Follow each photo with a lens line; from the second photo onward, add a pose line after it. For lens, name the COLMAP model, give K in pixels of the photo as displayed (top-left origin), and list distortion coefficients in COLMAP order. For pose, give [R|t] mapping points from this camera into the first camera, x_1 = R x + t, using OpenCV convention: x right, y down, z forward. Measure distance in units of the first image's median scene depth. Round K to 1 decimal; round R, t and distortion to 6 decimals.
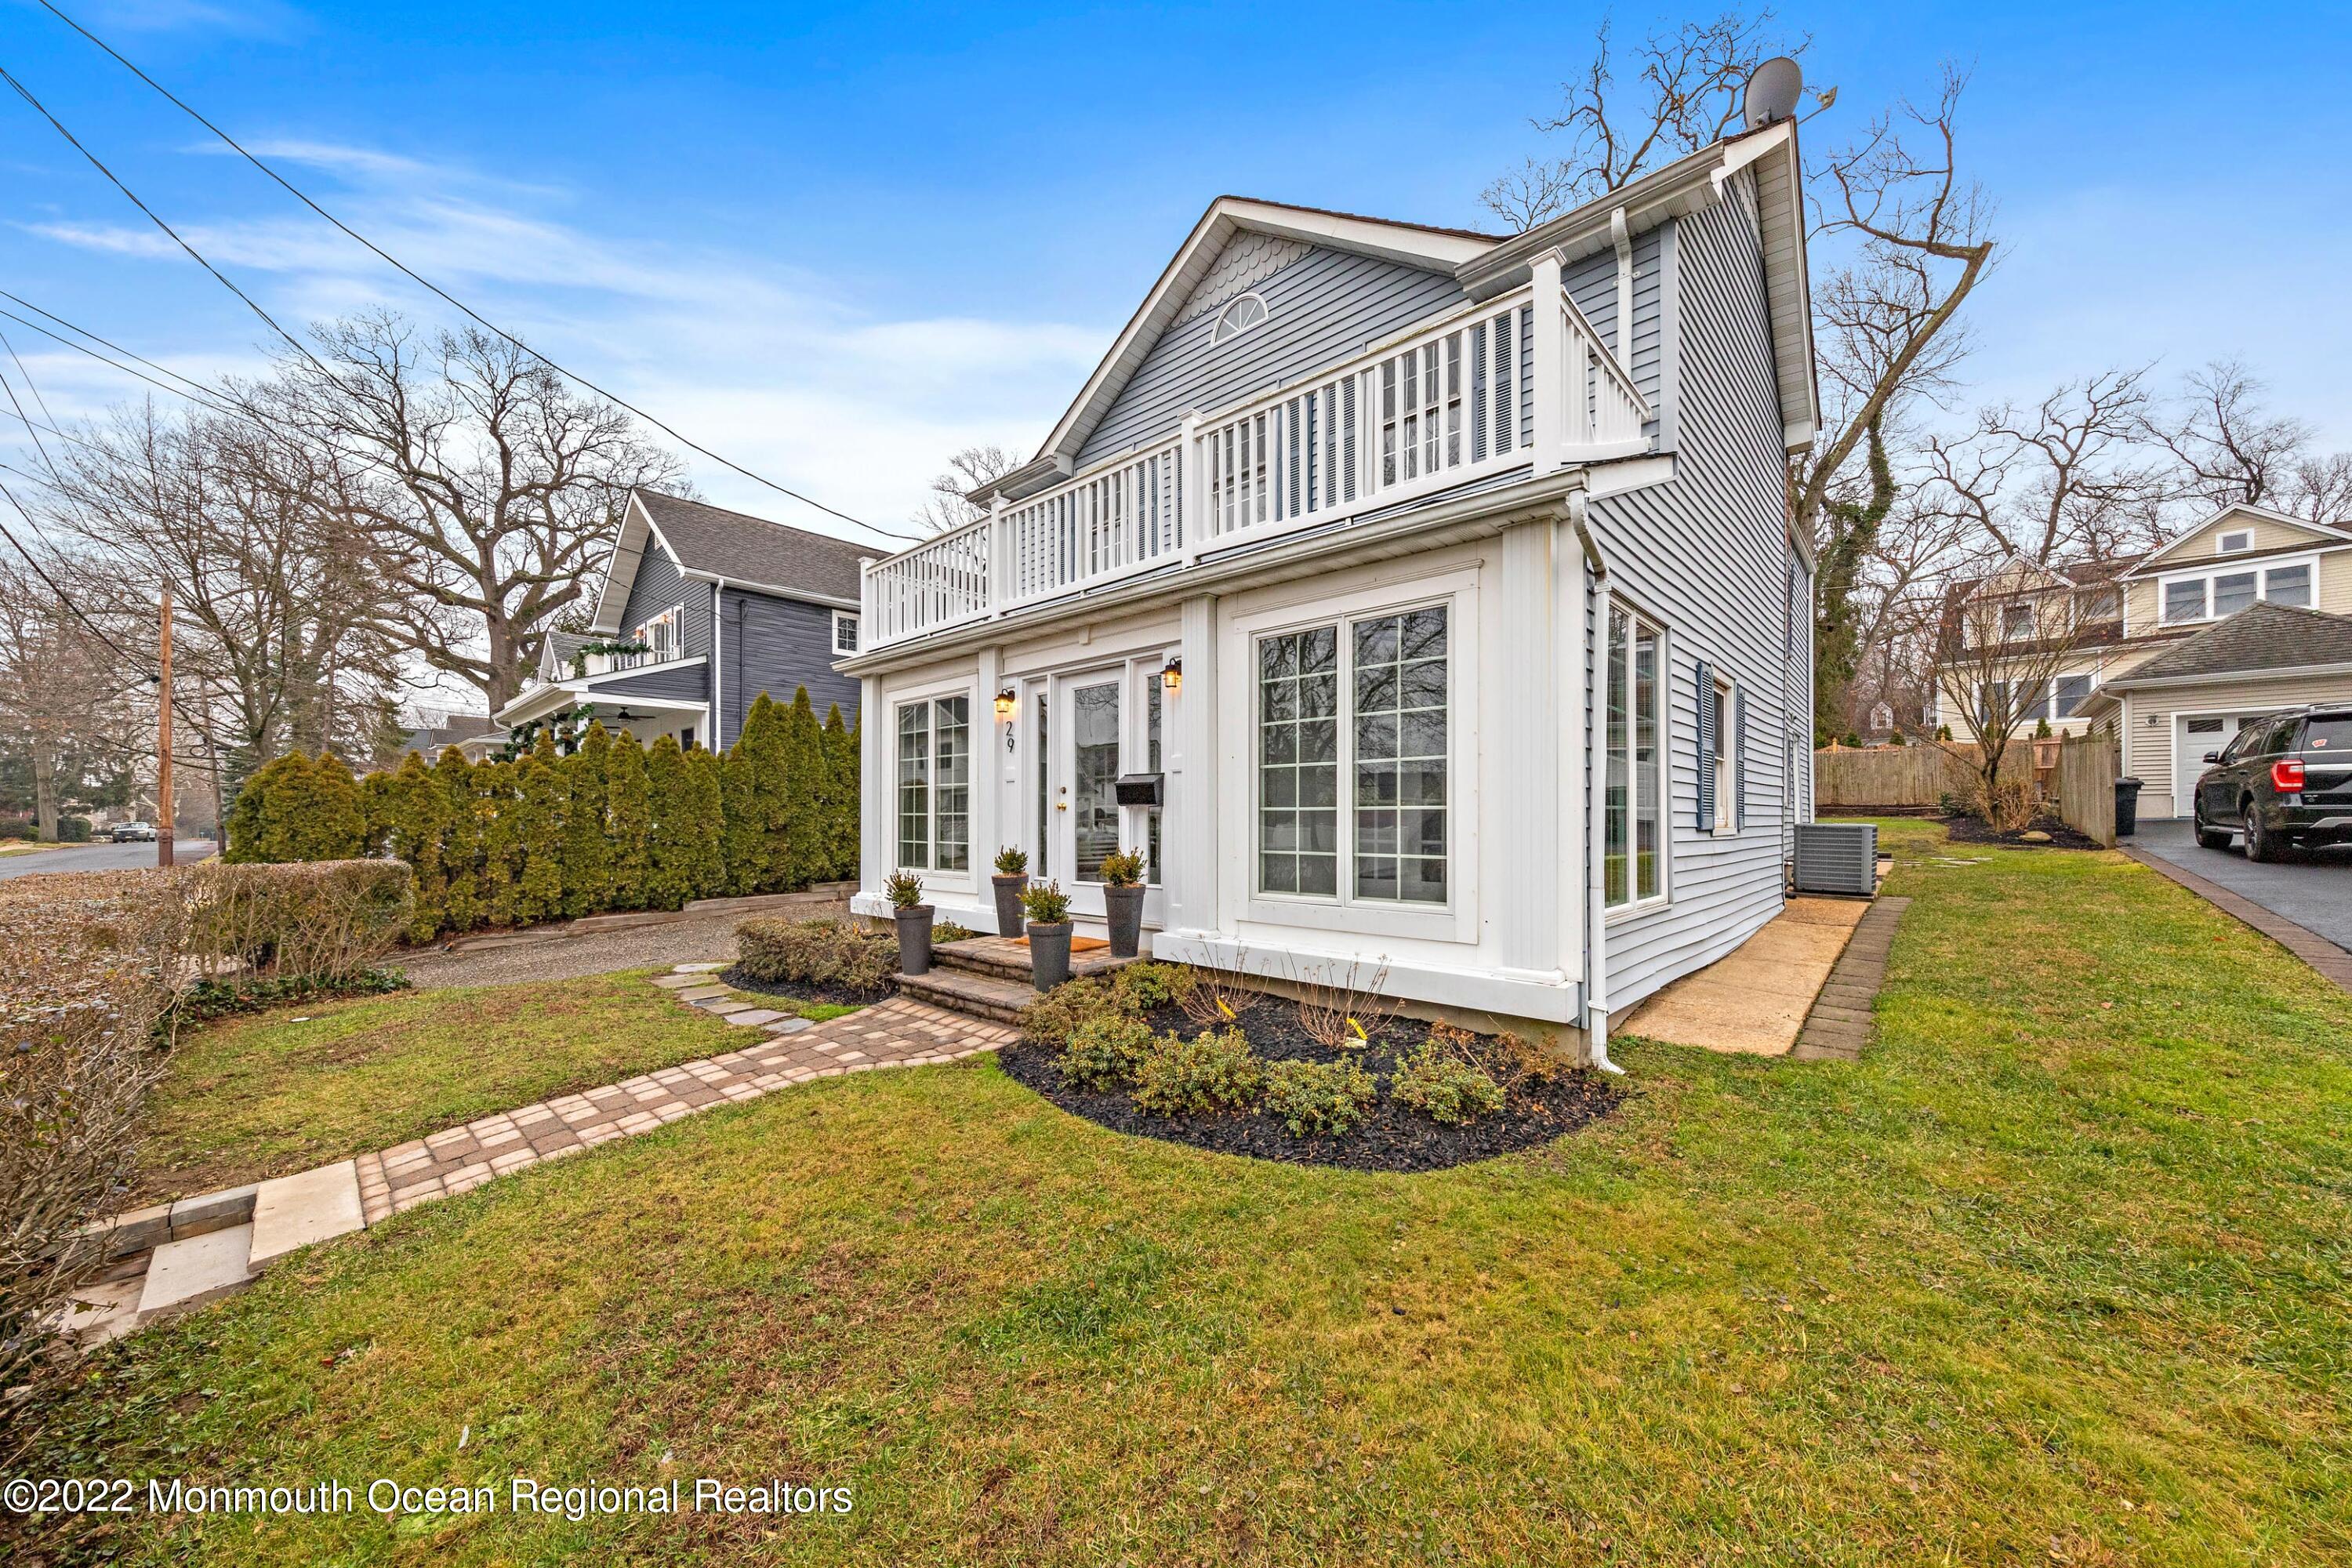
lens RADIAL K [[803.9, 0, 1175.7], [0, 803.9, 817.9], [0, 0, 1]] dist [0.001945, 0.000424]
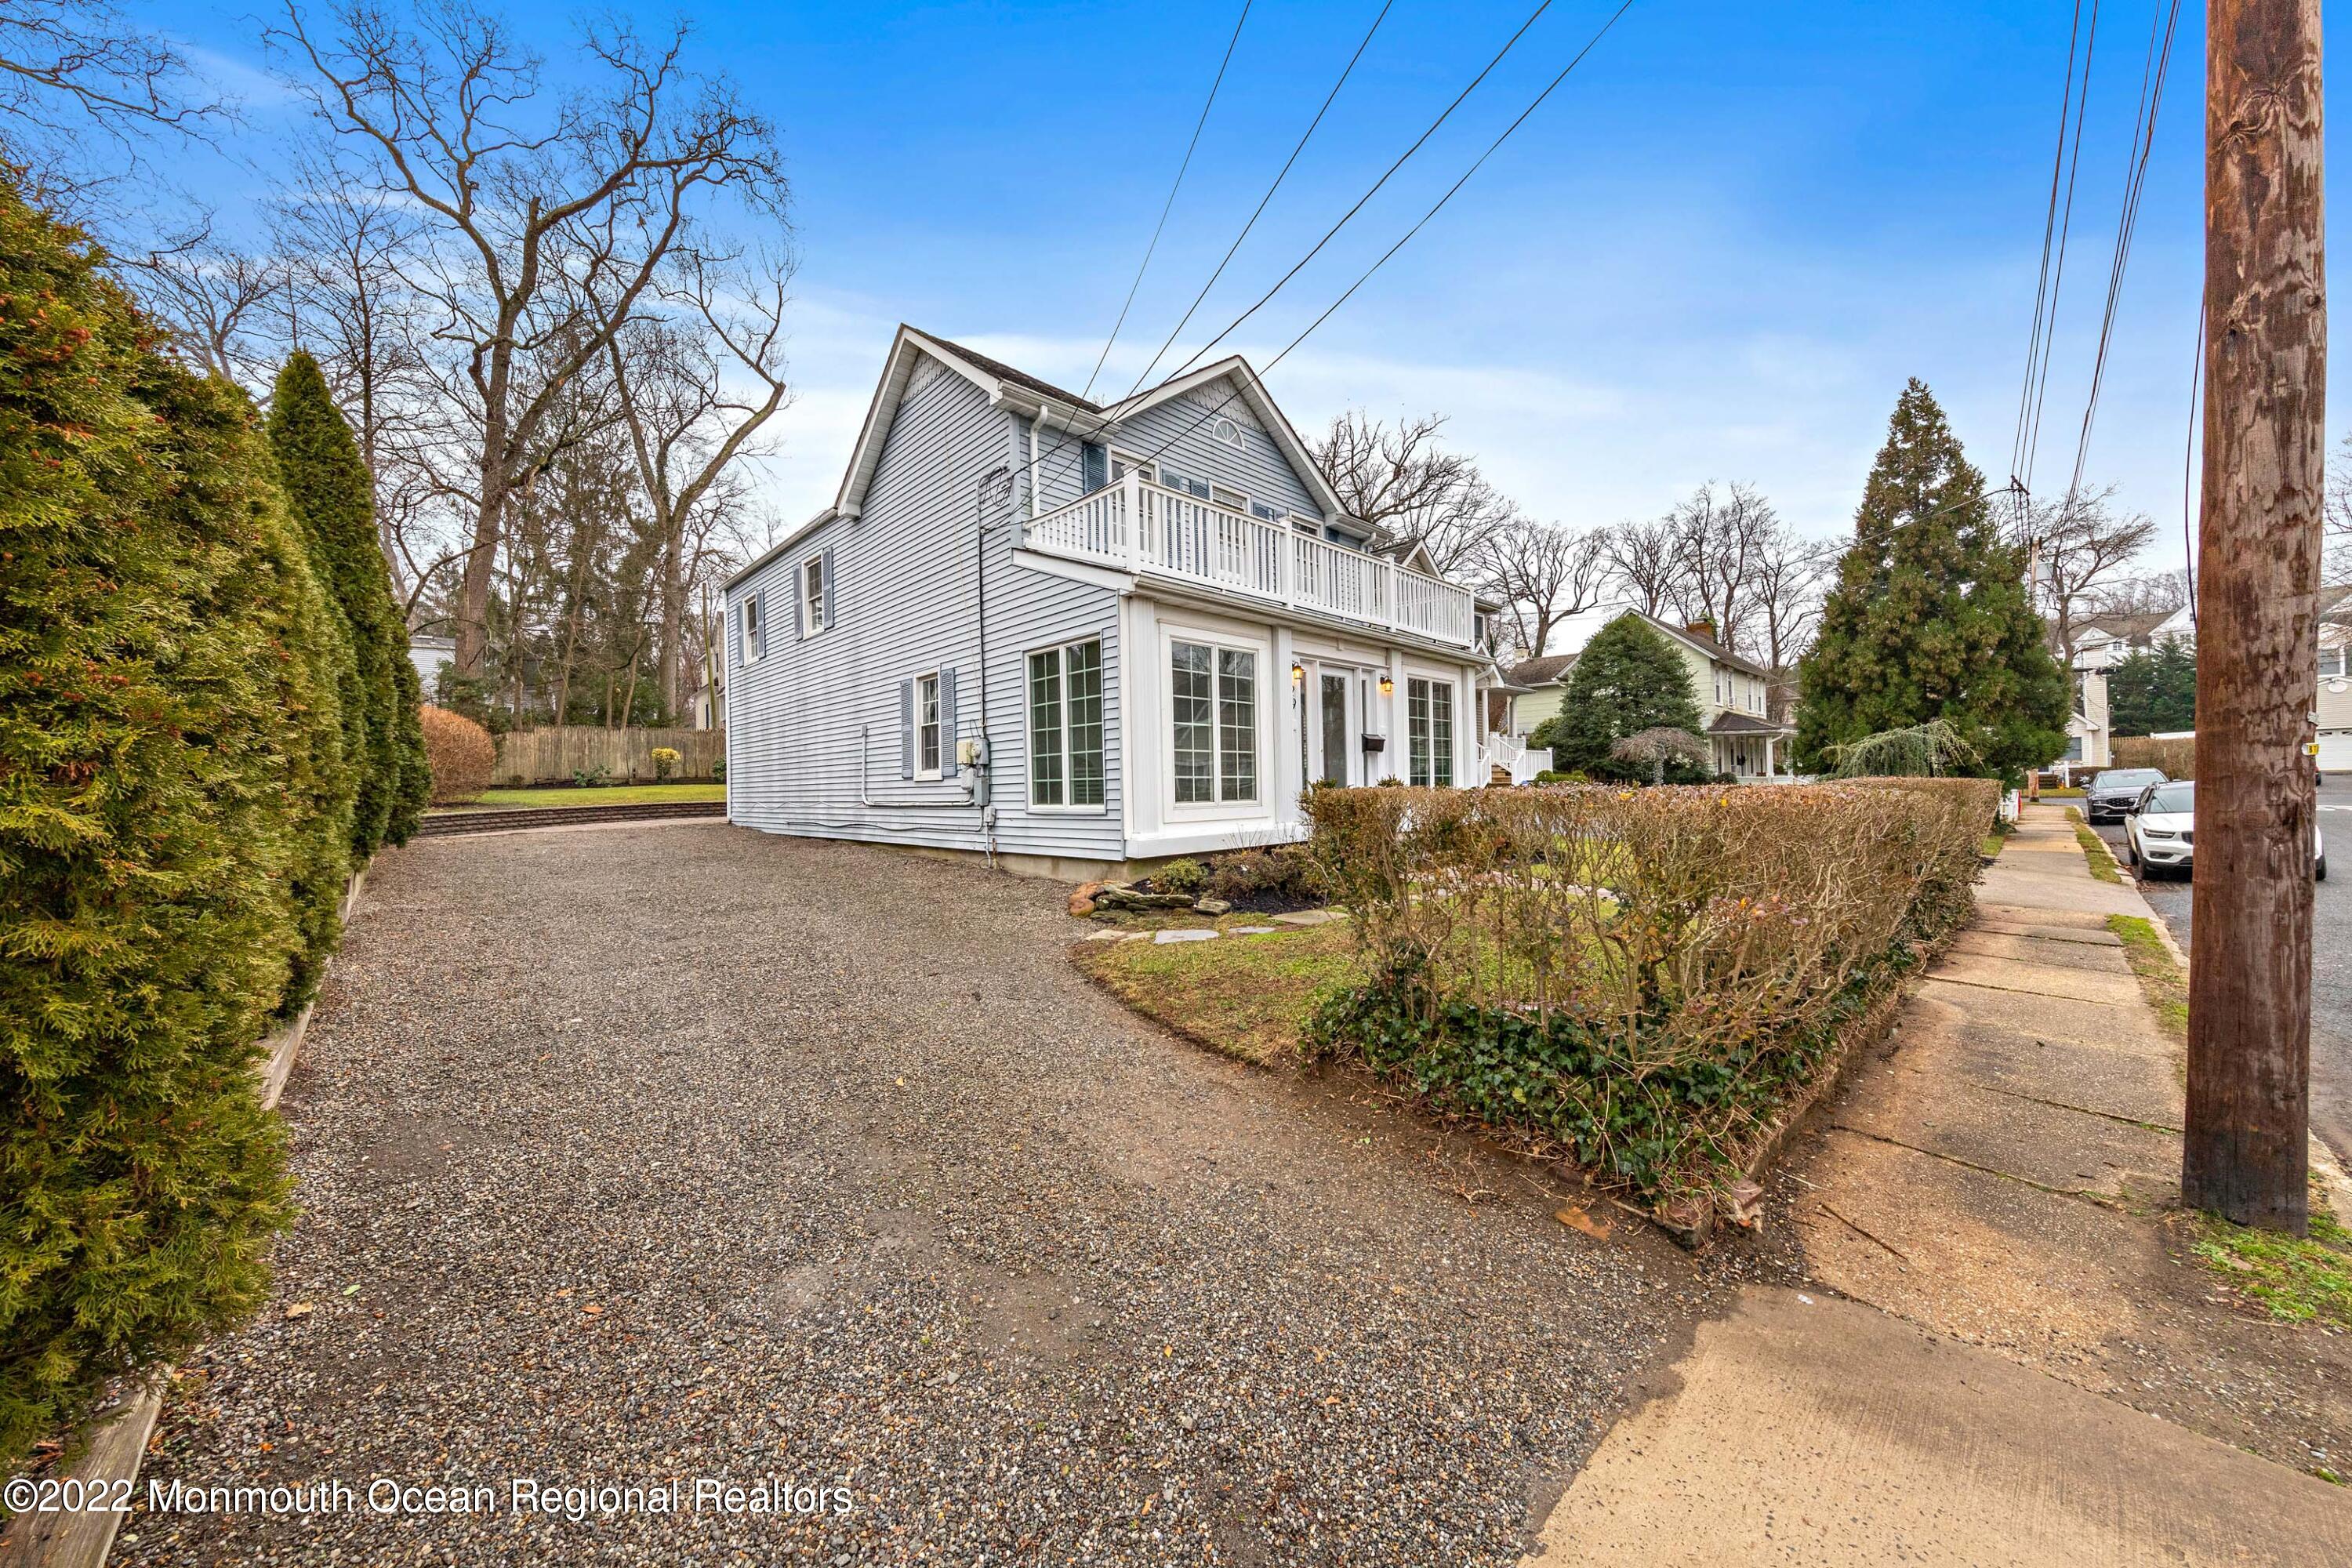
lens RADIAL K [[803.9, 0, 1174.4], [0, 803.9, 789.3], [0, 0, 1]] dist [0.001945, 0.000424]
pose [[0.082626, 0.003379, 0.996575, -1.582860], [0.022874, 0.999724, -0.005286, 0.056344], [-0.996318, 0.023232, 0.082526, 1.099406]]
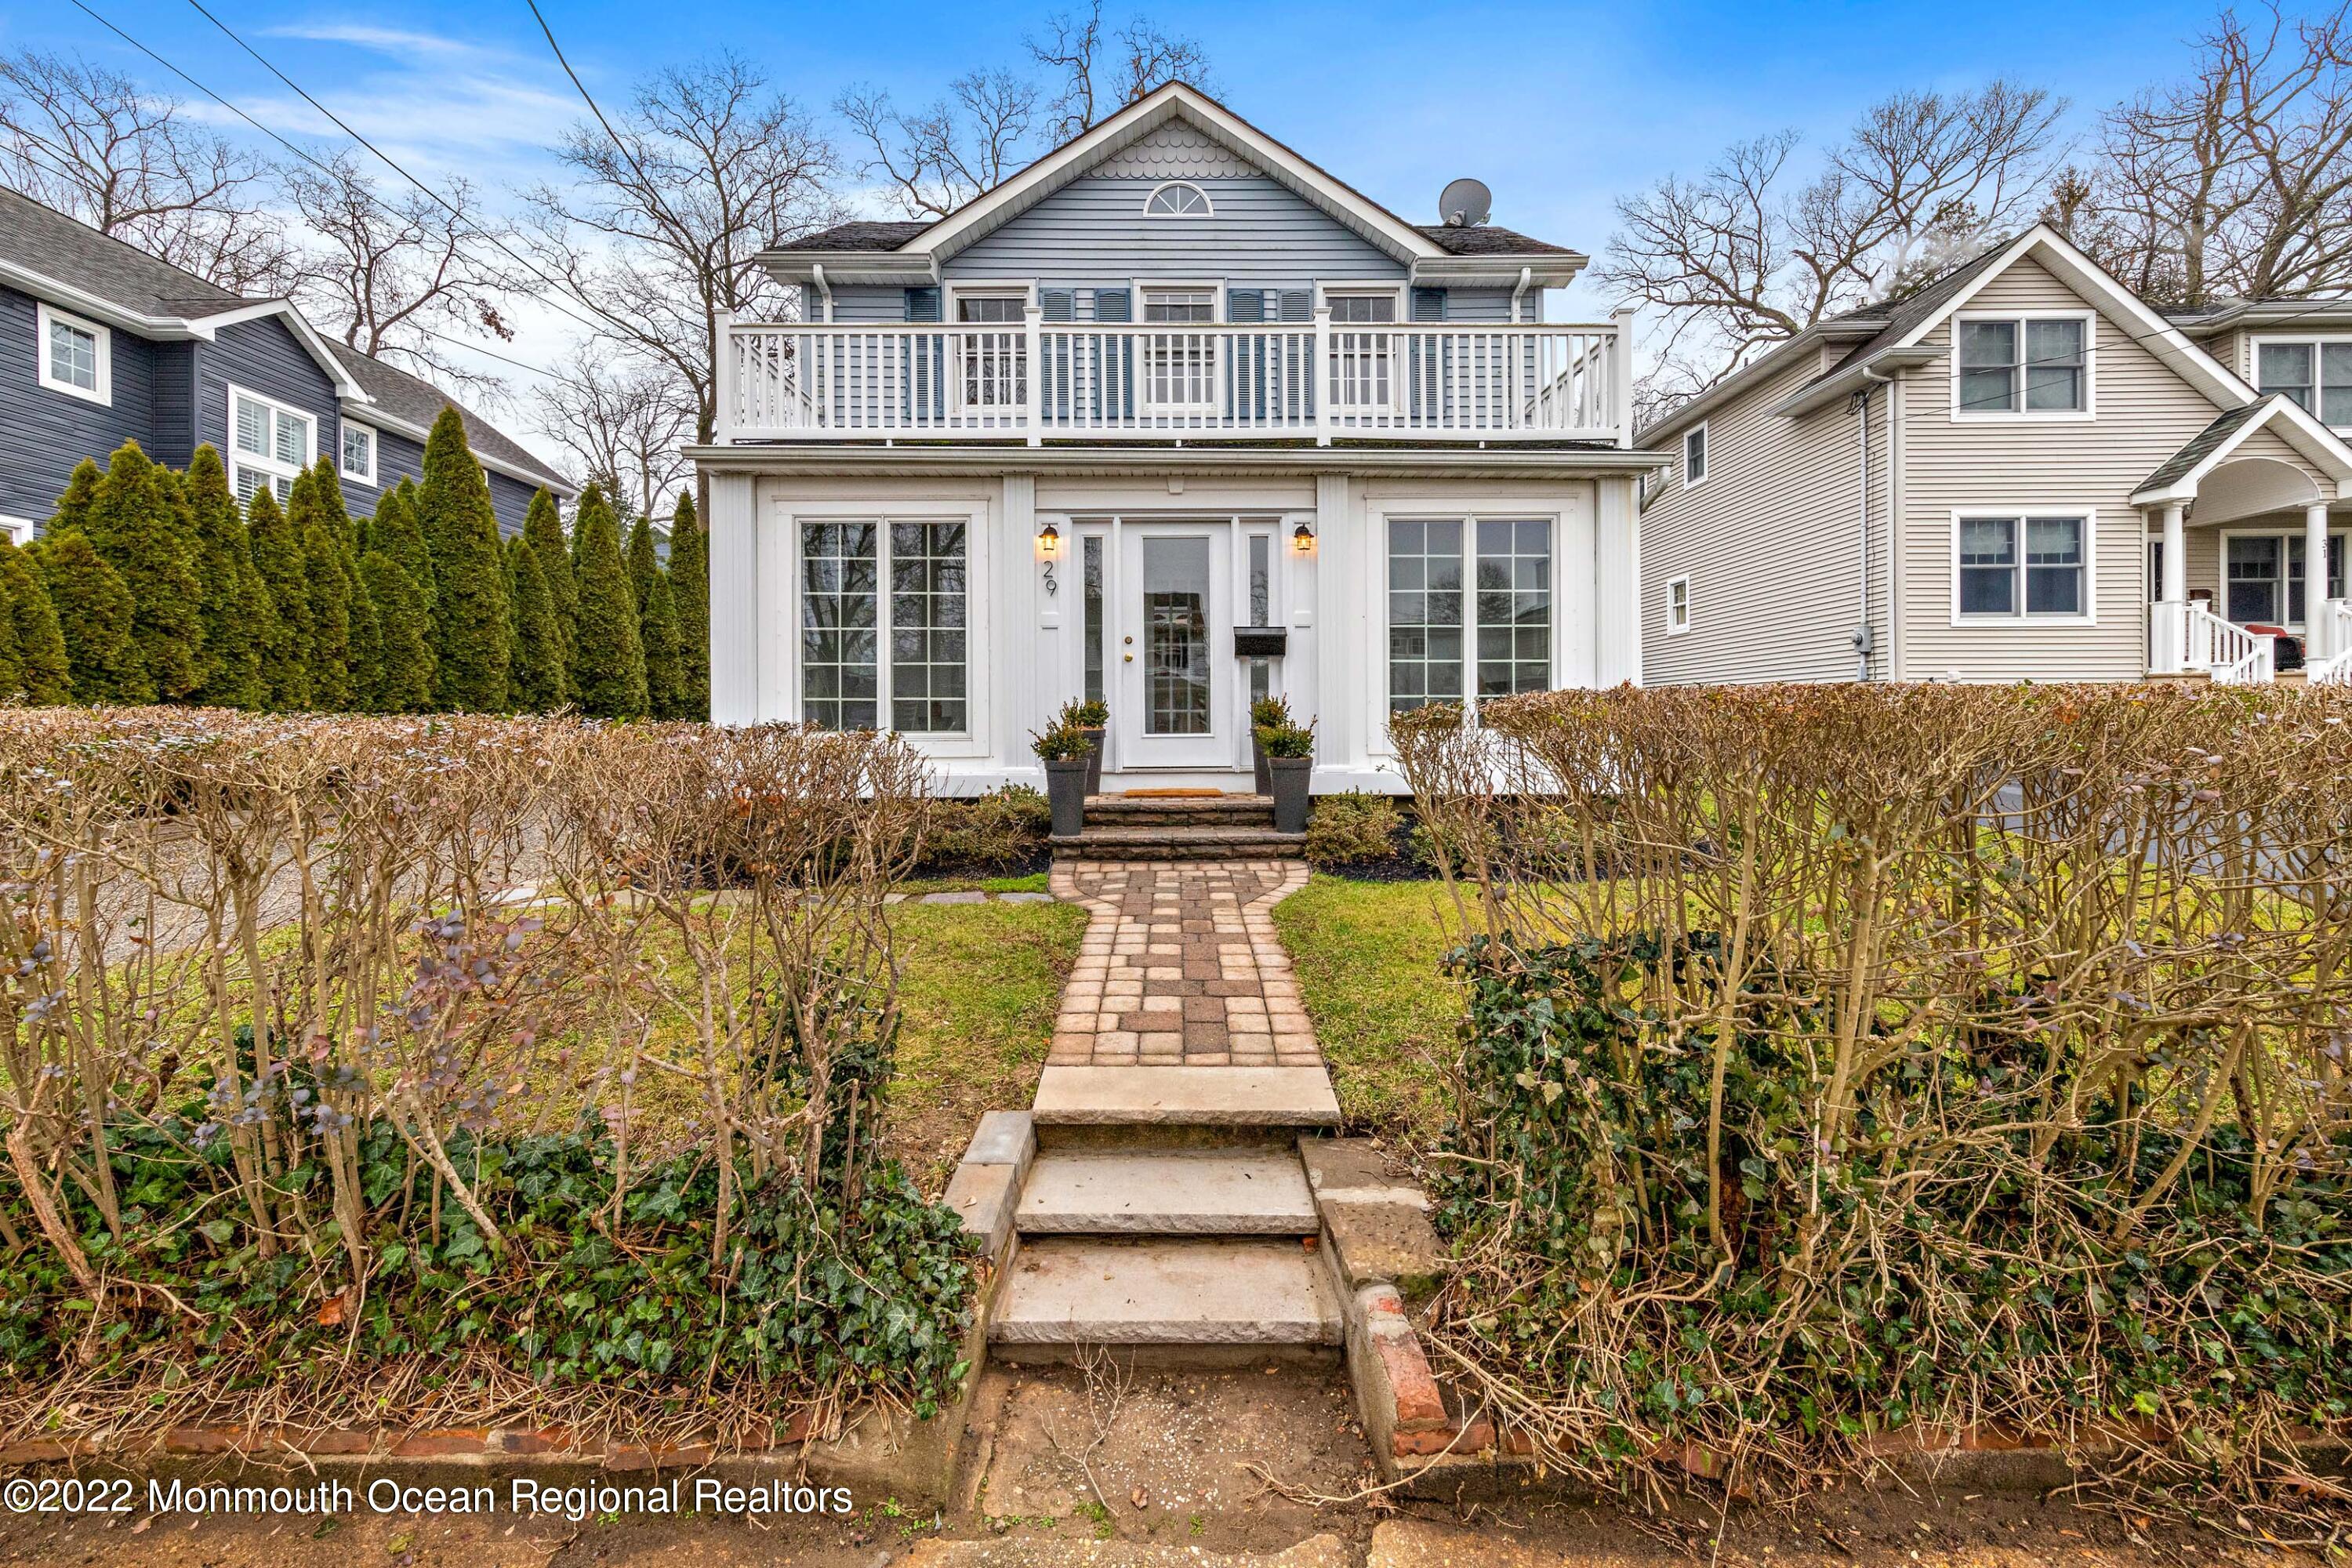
lens RADIAL K [[901.6, 0, 1130.5], [0, 901.6, 741.0], [0, 0, 1]] dist [0.003411, 0.000187]
pose [[0.749271, 0.006962, 0.662227, -0.806881], [-0.004113, 0.999974, -0.005859, 0.086370], [-0.662251, 0.001666, 0.749280, 0.191097]]
